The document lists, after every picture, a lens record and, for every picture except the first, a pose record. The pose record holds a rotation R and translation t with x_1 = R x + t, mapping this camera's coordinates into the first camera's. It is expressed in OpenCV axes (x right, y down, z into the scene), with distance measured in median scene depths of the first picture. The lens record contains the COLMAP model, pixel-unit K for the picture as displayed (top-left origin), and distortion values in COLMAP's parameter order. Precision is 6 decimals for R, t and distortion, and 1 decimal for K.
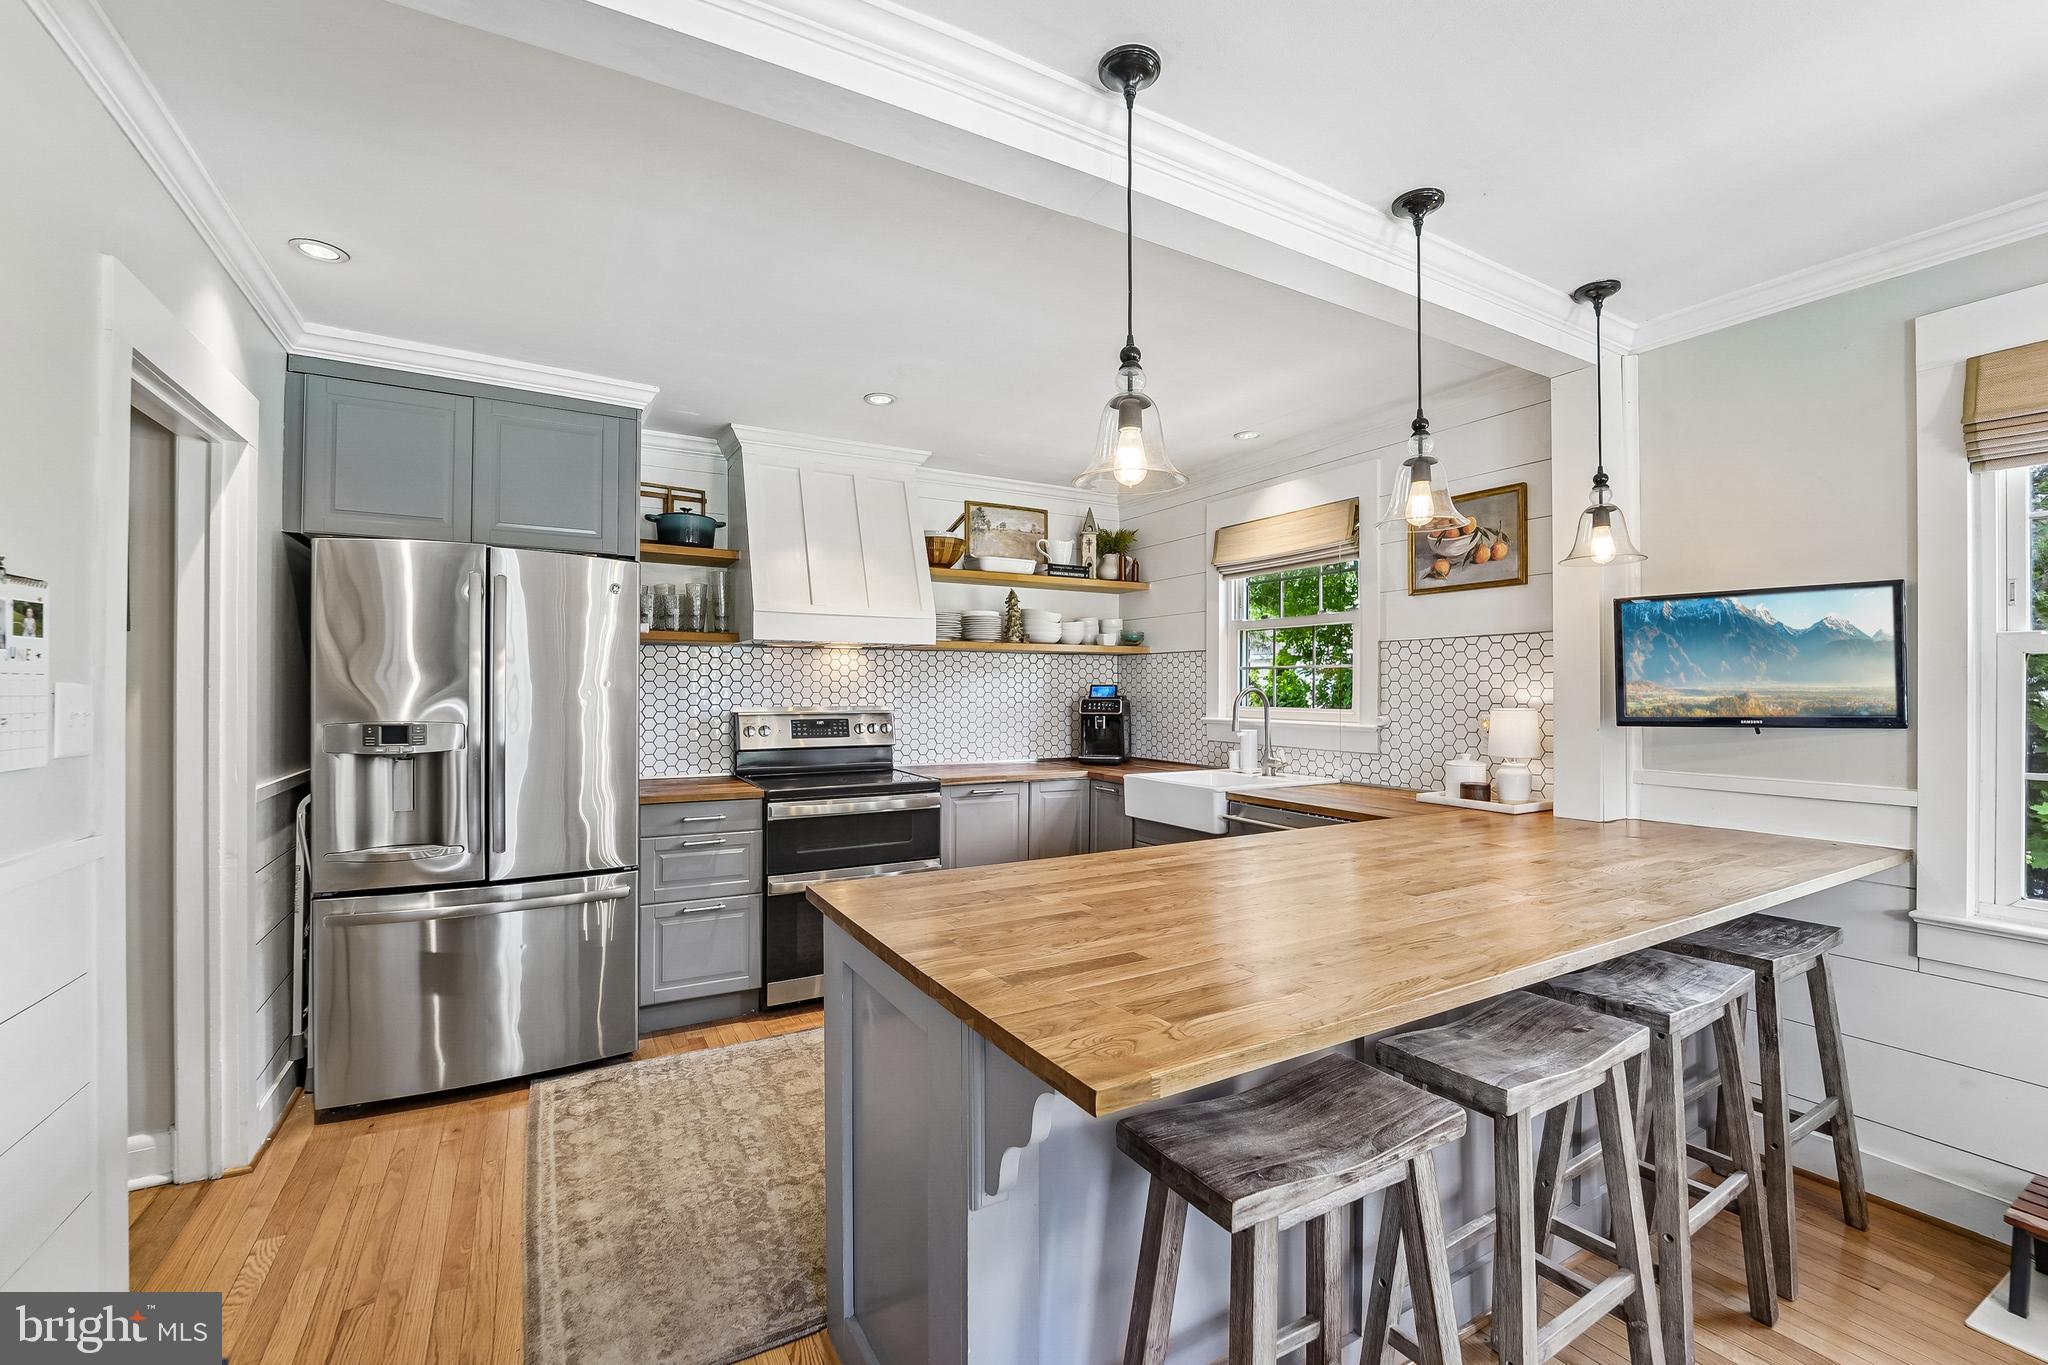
lens RADIAL K [[841.2, 0, 1024.0], [0, 841.2, 682.5], [0, 0, 1]] dist [-0.027780, 0.000035]
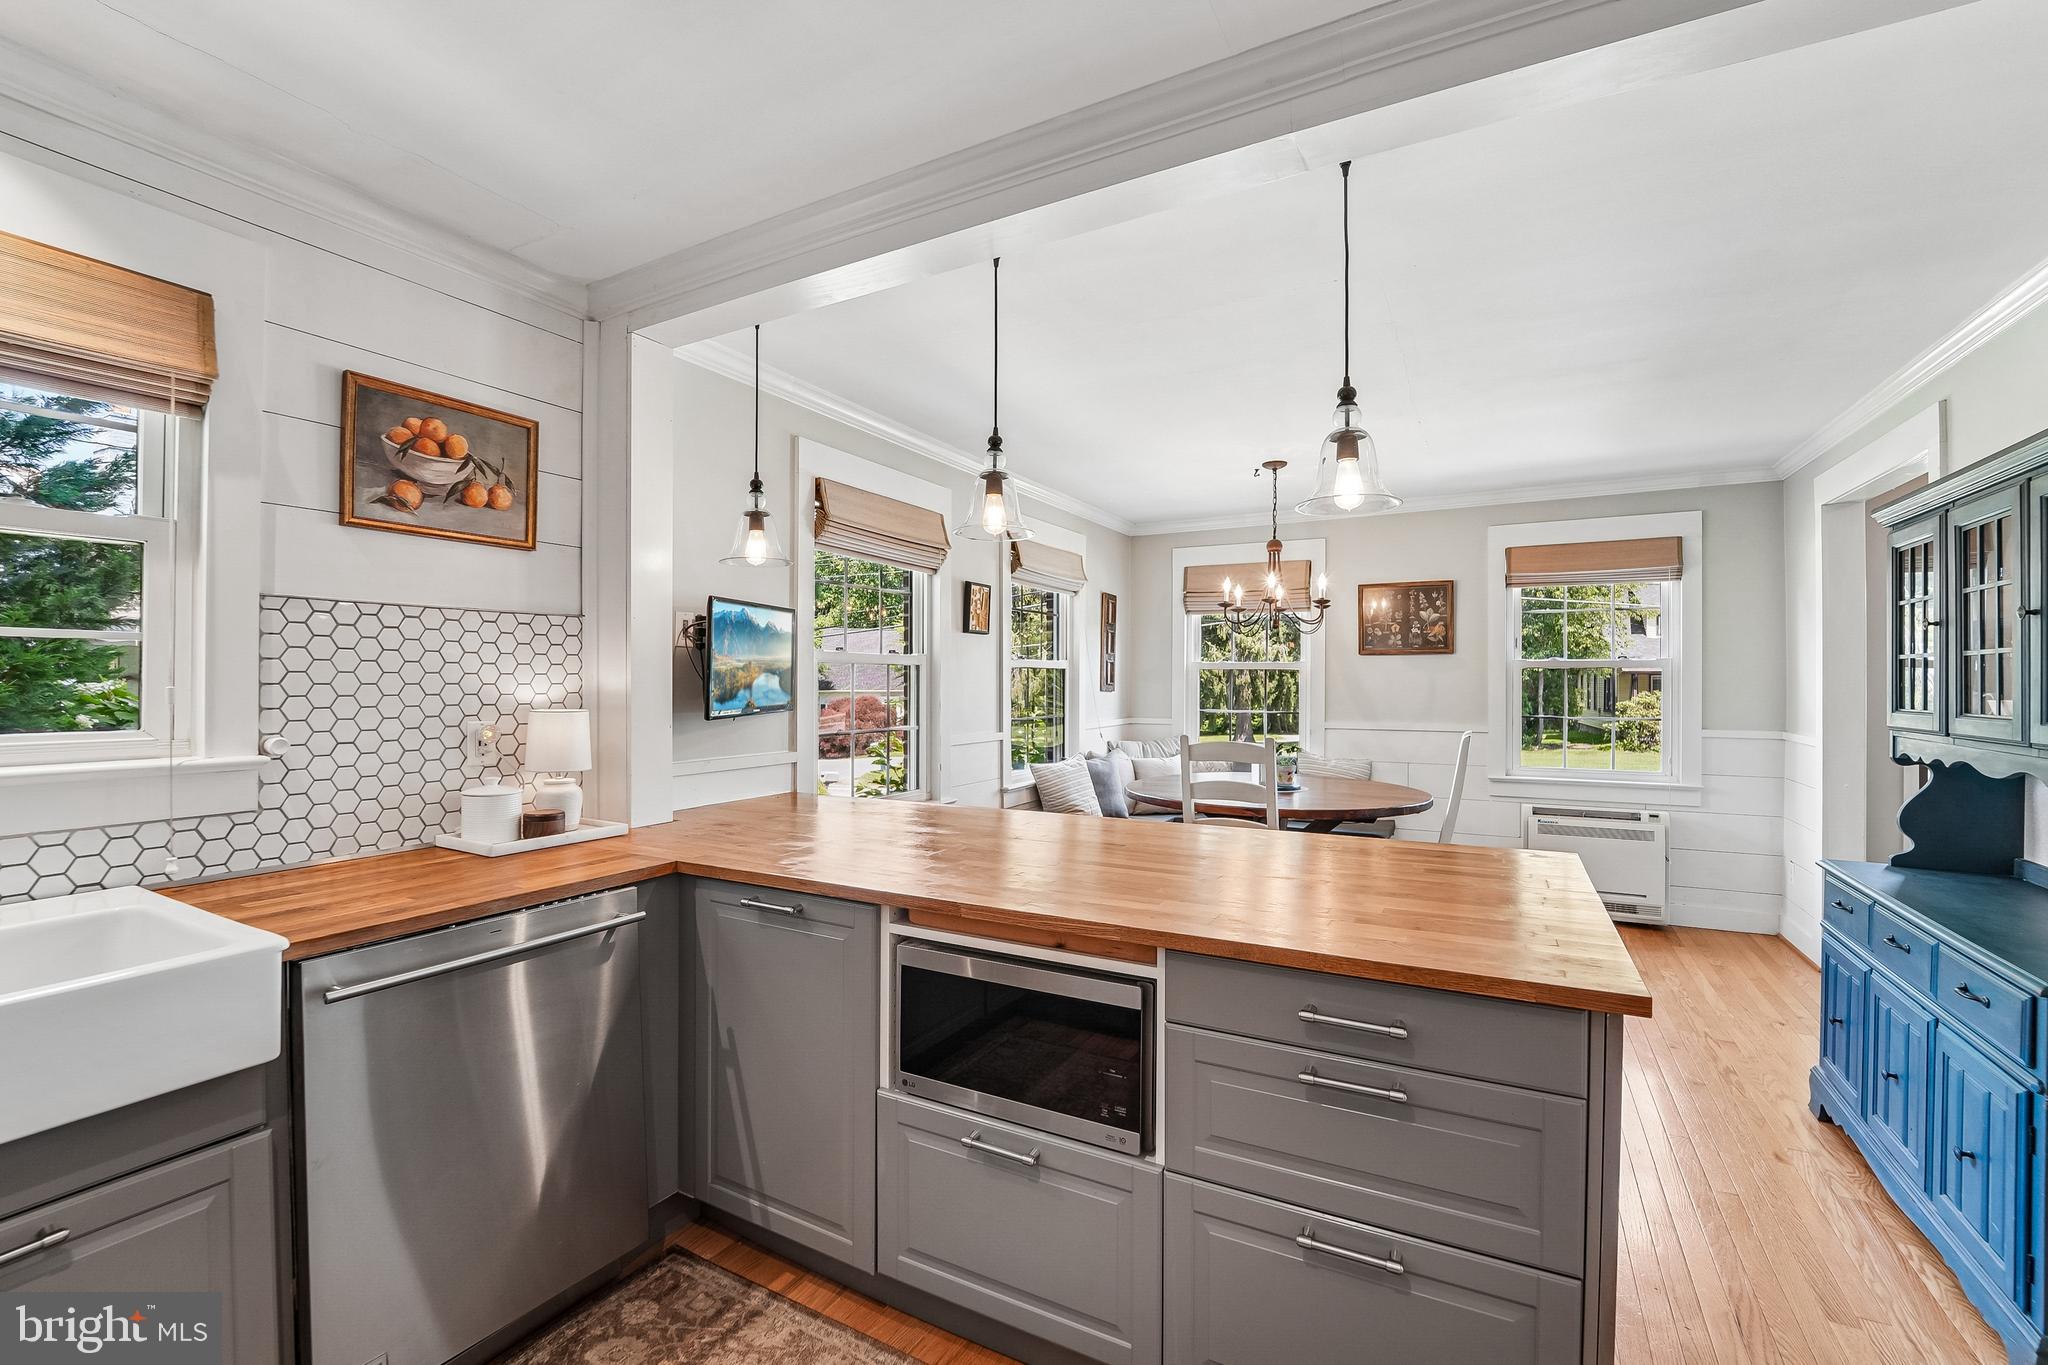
lens RADIAL K [[848.2, 0, 1034.8], [0, 848.2, 674.3], [0, 0, 1]] dist [-0.031242, 0.004377]
pose [[-0.527959, 0.003599, 0.849263, -0.257003], [-0.009024, 0.999911, -0.009847, 0.001288], [-0.849222, -0.012862, -0.527879, 0.816818]]
